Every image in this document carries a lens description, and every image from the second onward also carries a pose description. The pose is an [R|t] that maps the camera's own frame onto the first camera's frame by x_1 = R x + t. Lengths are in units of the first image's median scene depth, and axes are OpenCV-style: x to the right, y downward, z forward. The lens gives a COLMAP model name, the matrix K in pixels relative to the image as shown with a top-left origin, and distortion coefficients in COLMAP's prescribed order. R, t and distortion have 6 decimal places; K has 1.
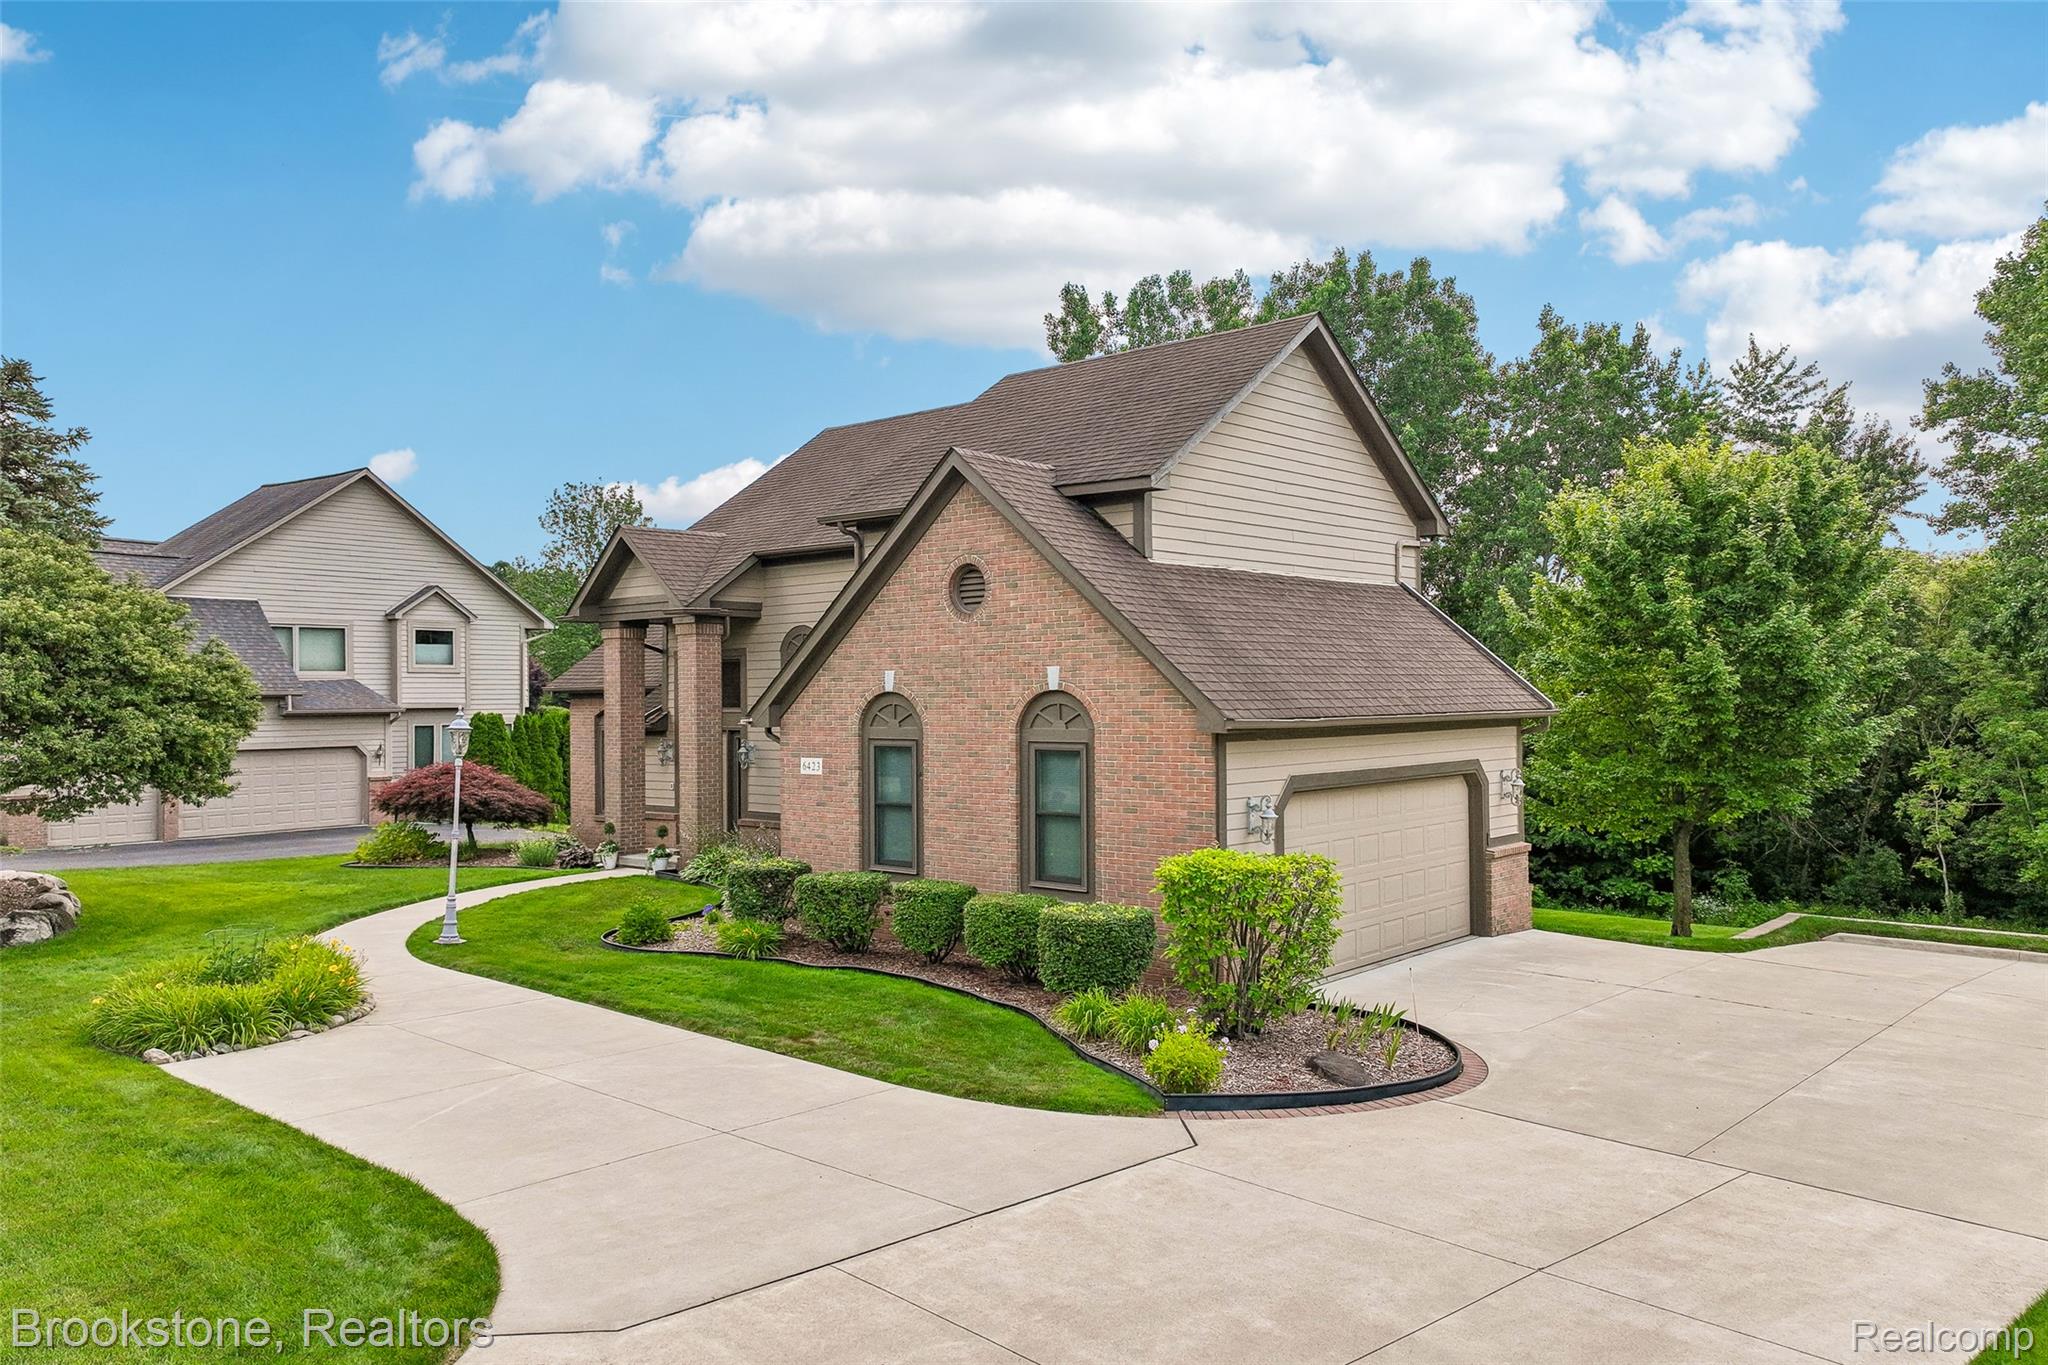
lens RADIAL K [[1442.9, 0, 1021.7], [0, 1442.9, 680.9], [0, 0, 1]] dist [0.005866, -0.000911]
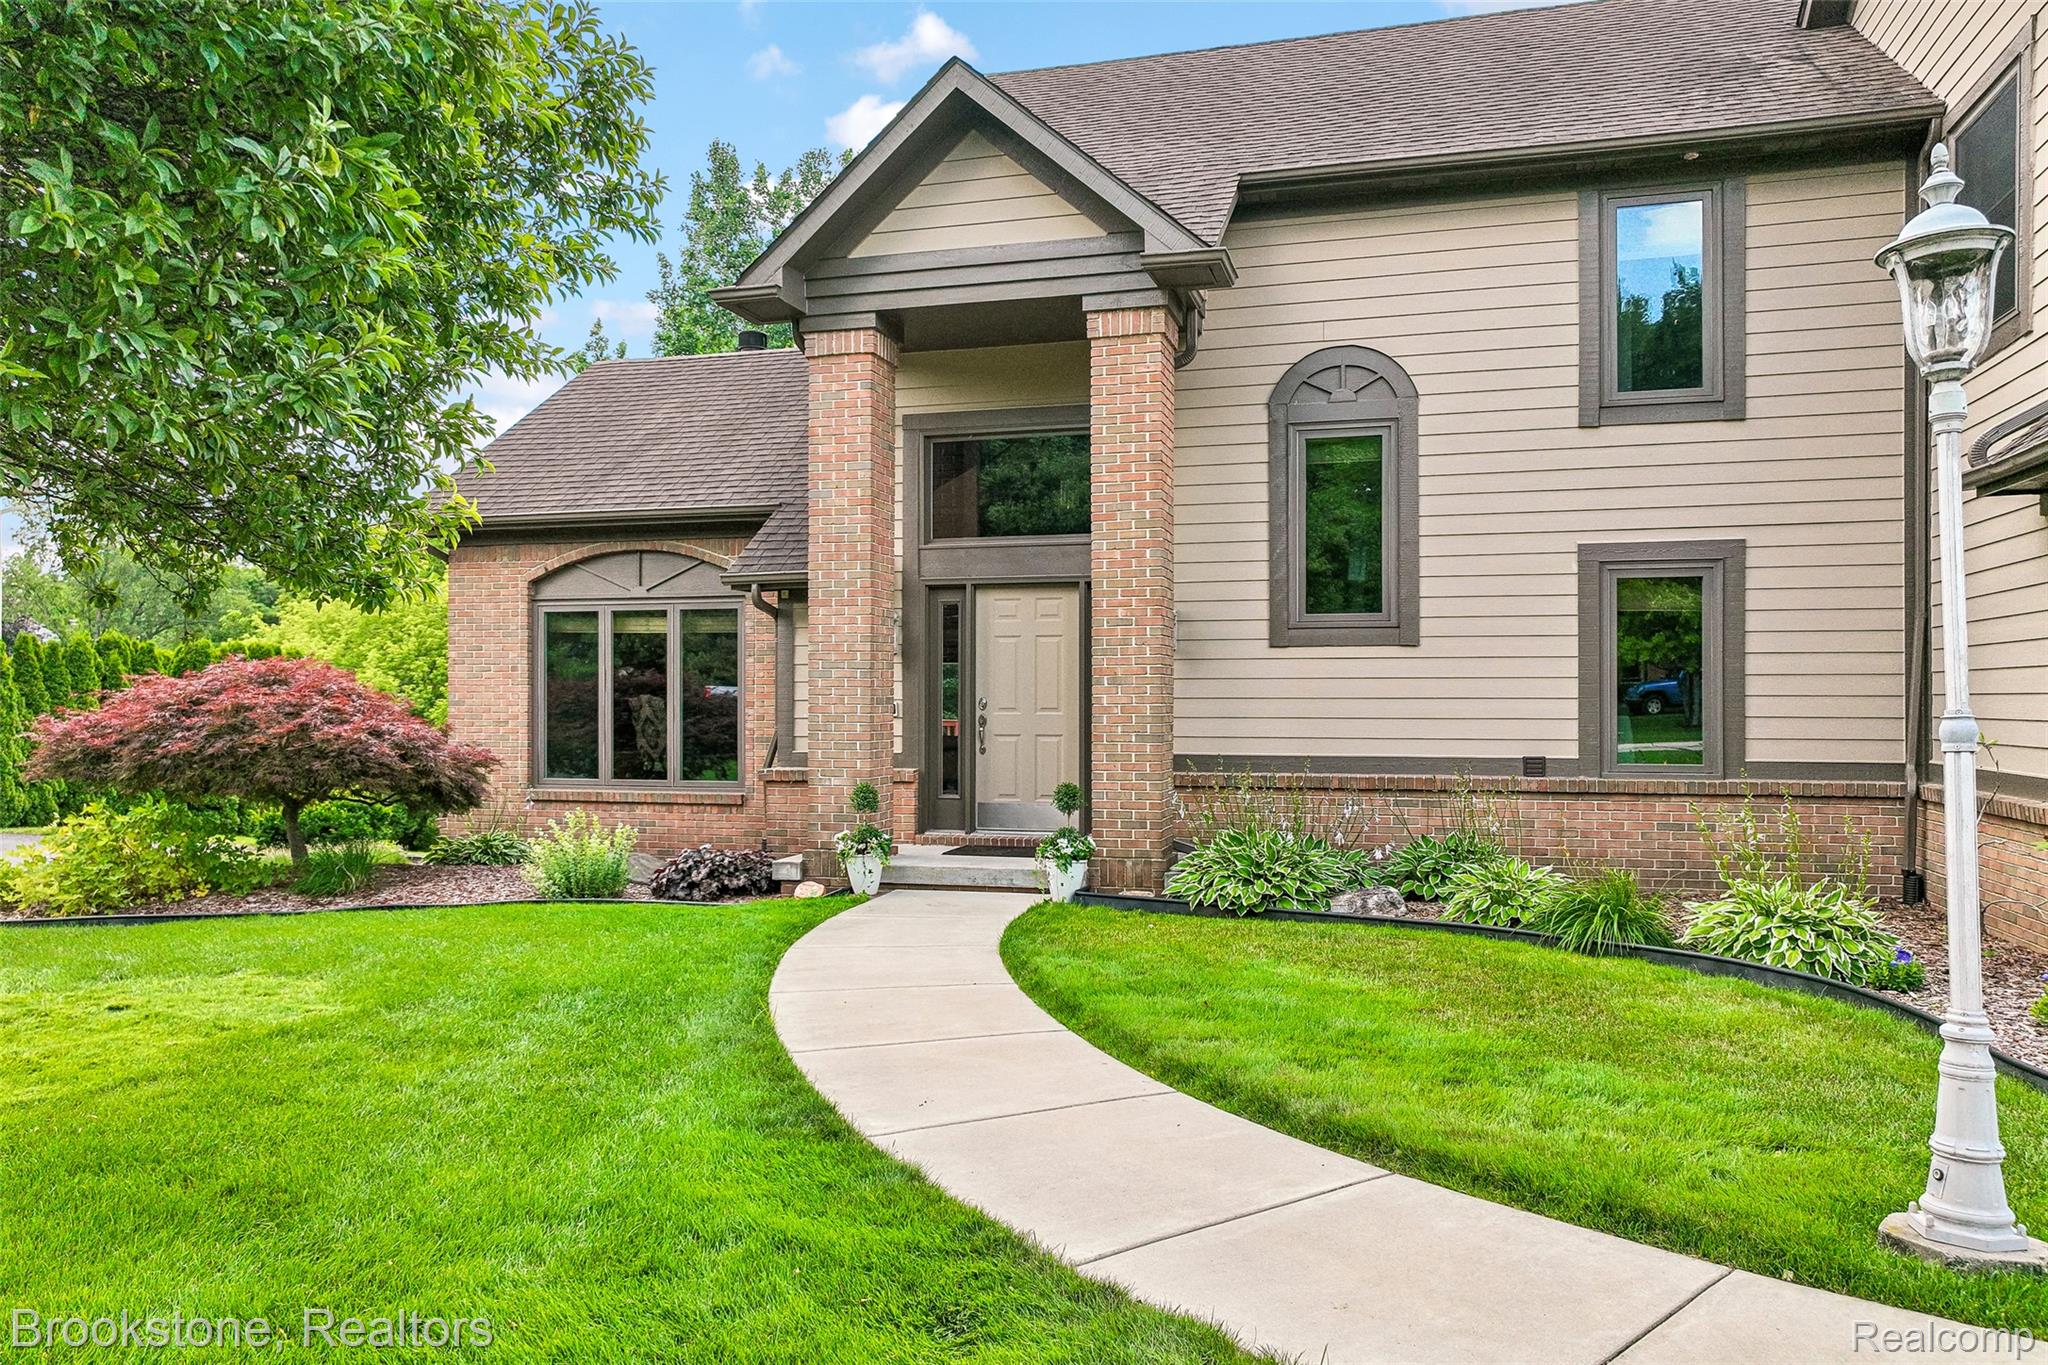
lens RADIAL K [[1424.0, 0, 1022.1], [0, 1424.0, 705.2], [0, 0, 1]] dist [0.005438, -0.001944]
pose [[0.902387, 0.008047, 0.430852, -0.655549], [-0.012936, 0.999881, 0.008417, 0.110003], [-0.430733, -0.013168, 0.902383, 0.945598]]
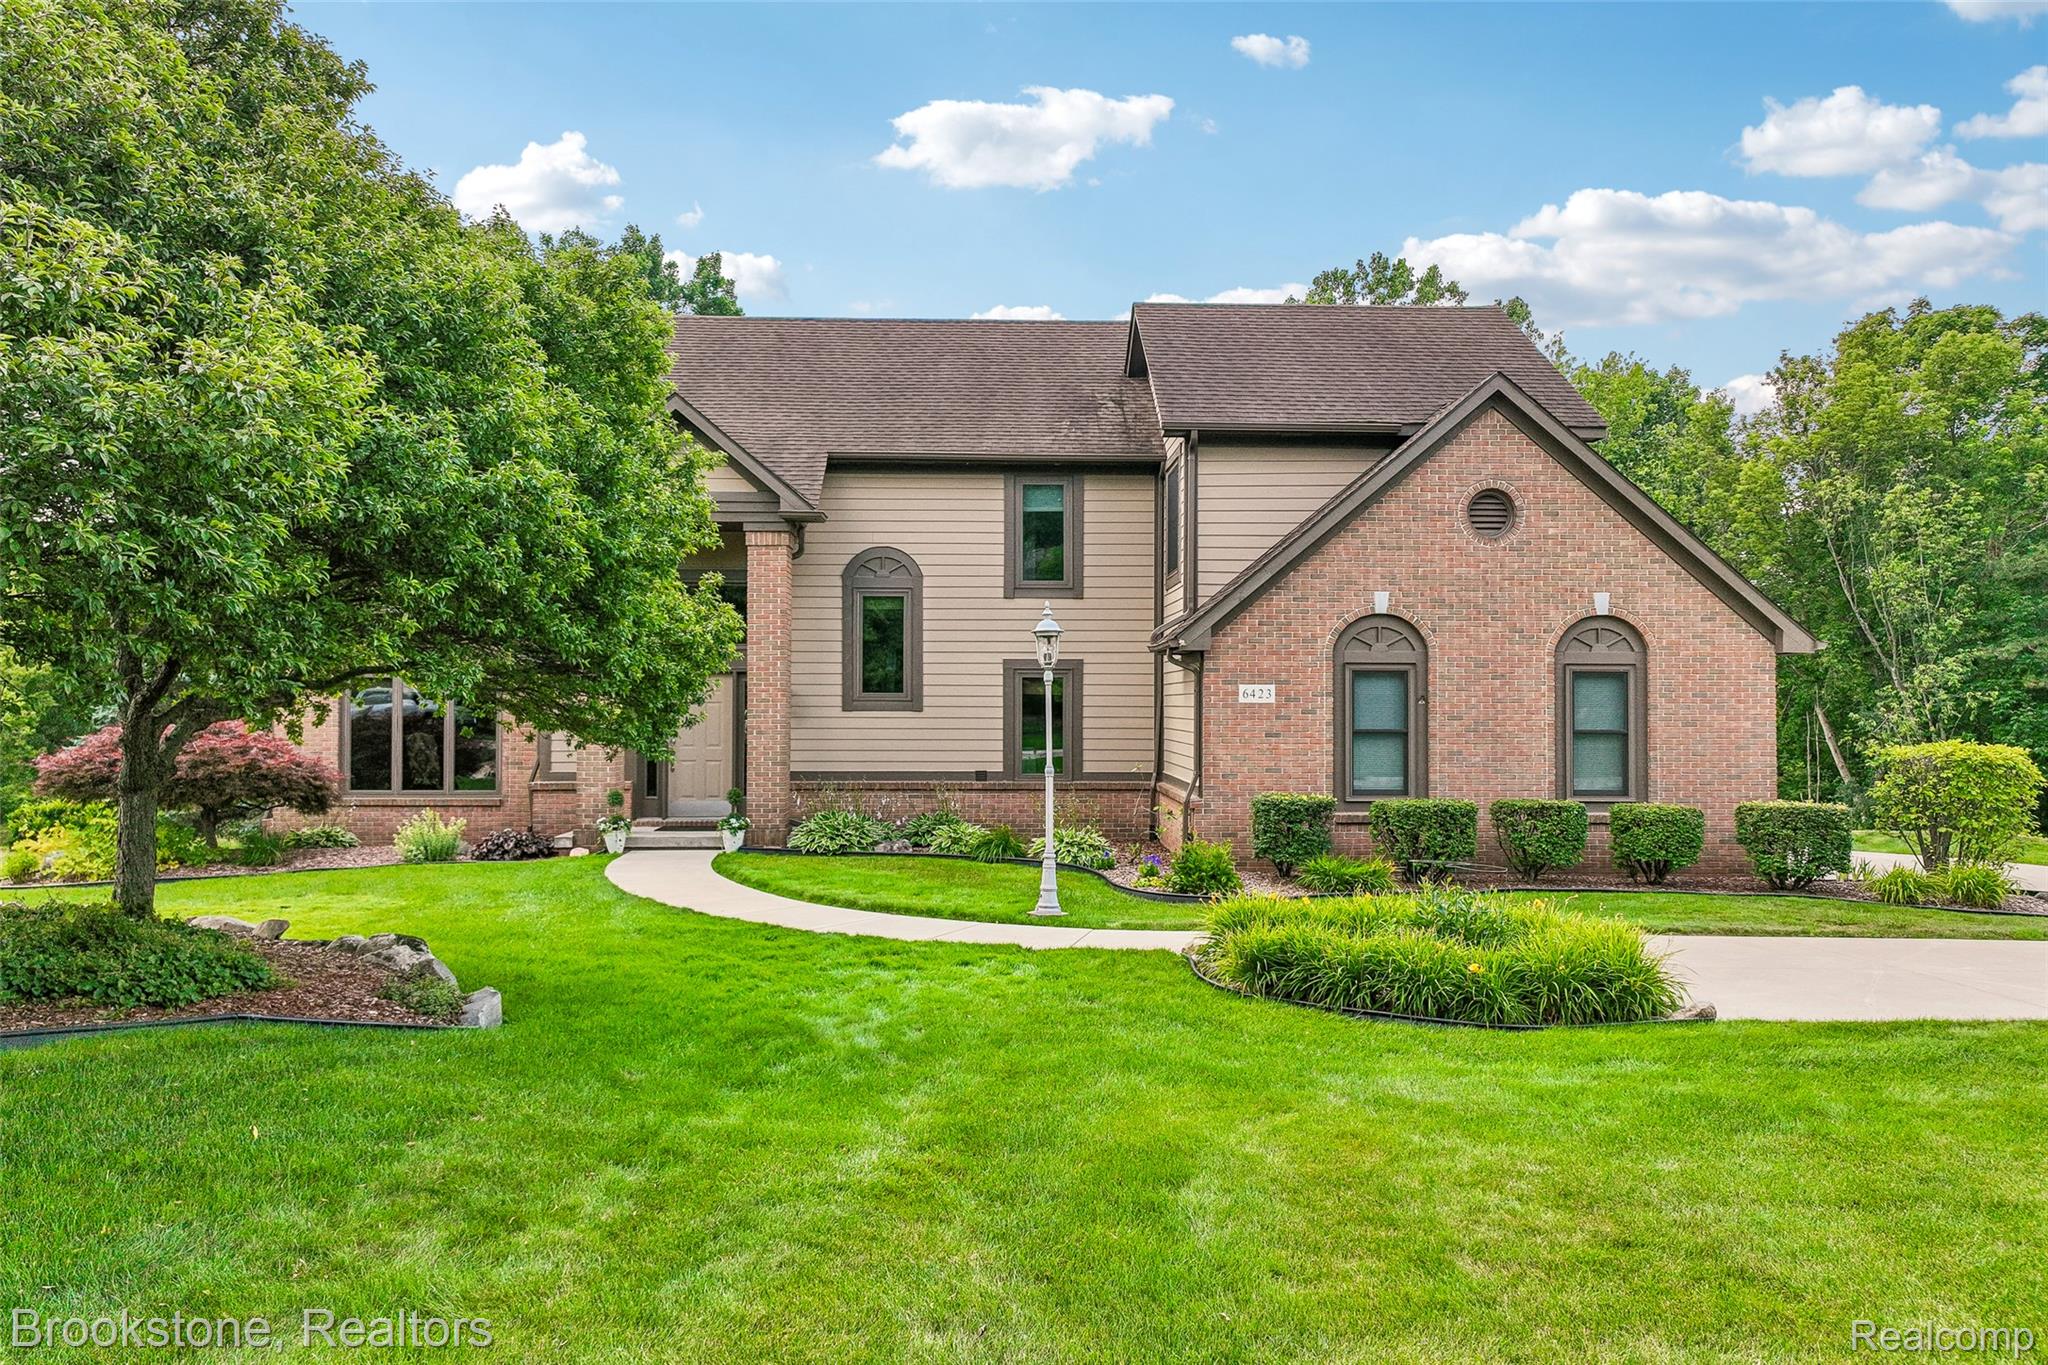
lens RADIAL K [[1442.9, 0, 1021.7], [0, 1442.9, 680.9], [0, 0, 1]] dist [0.005866, -0.000911]
pose [[0.728673, 0.021481, 0.684525, -0.991919], [-0.017335, 0.999766, -0.012920, 0.074098], [-0.684643, -0.002452, 0.728875, 0.501441]]
